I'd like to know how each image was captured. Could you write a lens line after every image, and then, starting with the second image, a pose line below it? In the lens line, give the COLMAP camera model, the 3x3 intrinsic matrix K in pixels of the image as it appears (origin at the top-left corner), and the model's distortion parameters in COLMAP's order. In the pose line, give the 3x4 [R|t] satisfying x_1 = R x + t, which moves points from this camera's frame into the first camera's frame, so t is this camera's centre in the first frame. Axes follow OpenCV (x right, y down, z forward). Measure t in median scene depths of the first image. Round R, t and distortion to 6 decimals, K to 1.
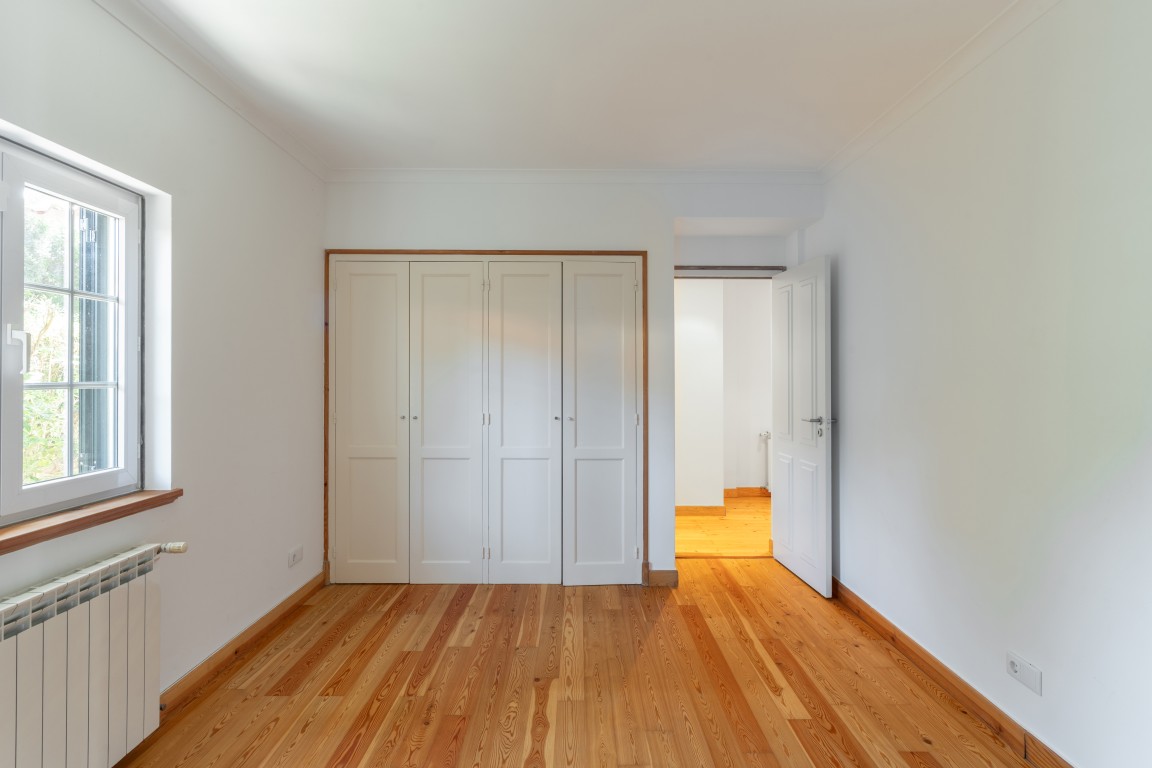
lens RADIAL K [[535.0, 0, 585.5], [0, 535.0, 368.4], [0, 0, 1]] dist [-0.001832, -0.000253]
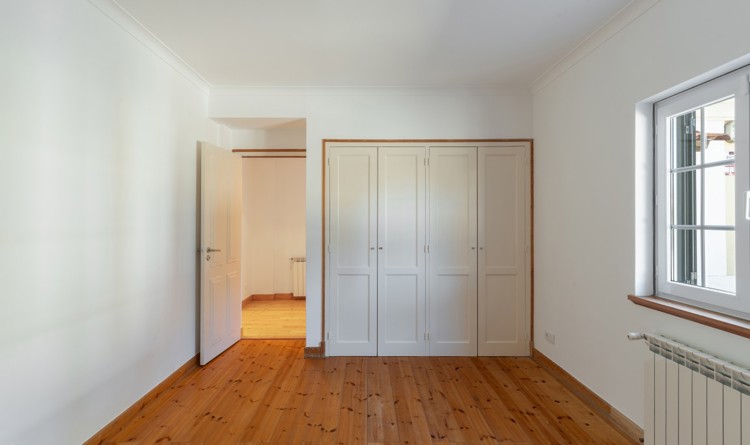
lens RADIAL K [[347.1, 0, 362.8], [0, 347.1, 218.4], [0, 0, 1]] dist [0.001864, 0.000178]
pose [[0.999933, -0.004721, -0.010610, -0.364711], [0.004792, 0.999966, 0.006672, -0.001142], [0.010579, -0.006722, 0.999921, 0.001190]]
